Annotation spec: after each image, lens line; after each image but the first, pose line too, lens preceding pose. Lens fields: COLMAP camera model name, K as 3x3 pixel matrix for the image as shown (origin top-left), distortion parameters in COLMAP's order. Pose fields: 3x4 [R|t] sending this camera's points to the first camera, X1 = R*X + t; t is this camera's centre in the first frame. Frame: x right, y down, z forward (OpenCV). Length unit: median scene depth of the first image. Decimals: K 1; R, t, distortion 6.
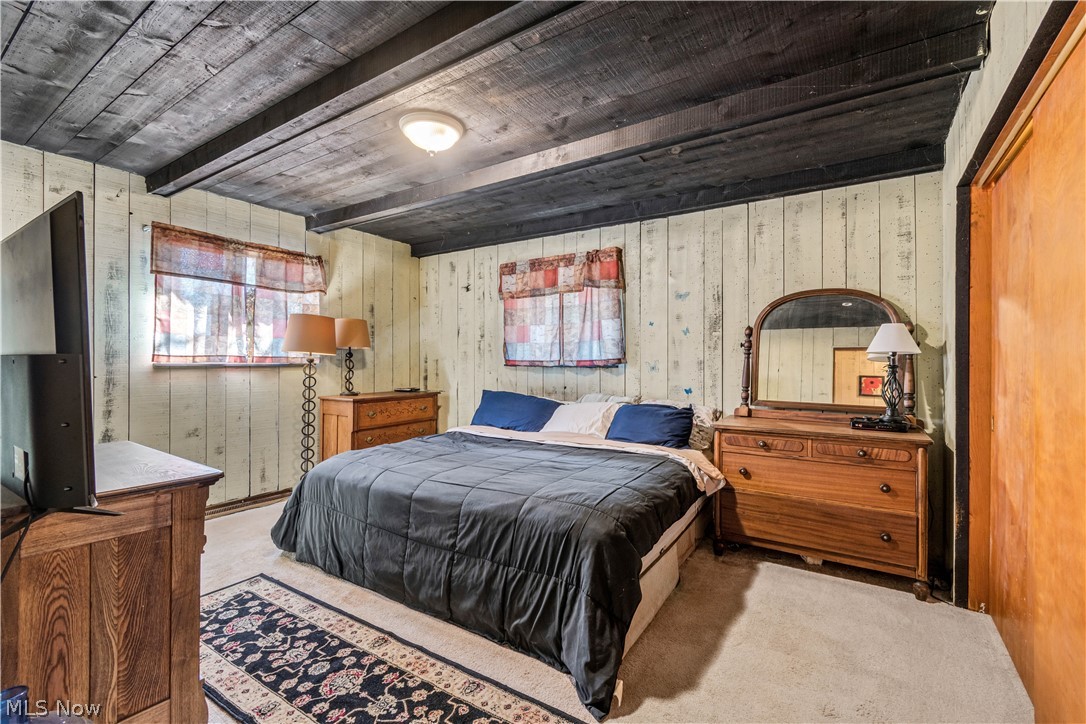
lens RADIAL K [[477.8, 0, 543.7], [0, 477.8, 360.8], [0, 0, 1]] dist [0.004171, -0.002170]
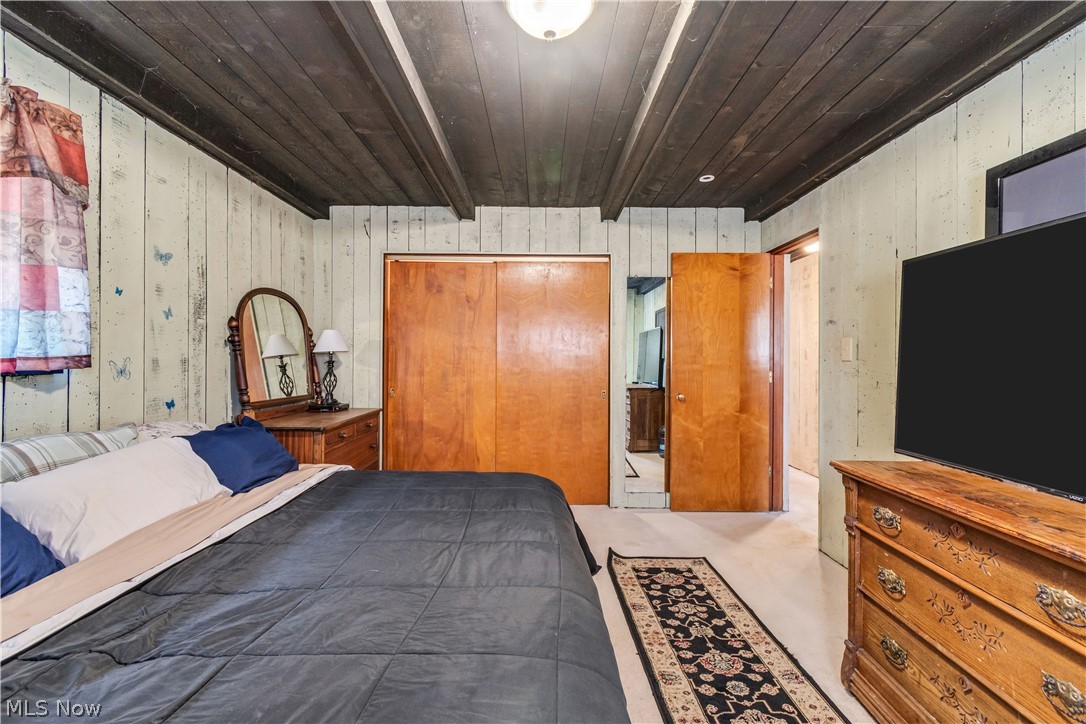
lens RADIAL K [[477.8, 0, 542.3], [0, 477.8, 359.2], [0, 0, 1]] dist [0.004171, -0.002170]
pose [[-0.556309, -0.008250, 0.830935, -1.016680], [-0.004831, 0.999966, 0.006694, -0.010881], [-0.830962, -0.000291, -0.556330, 1.814769]]
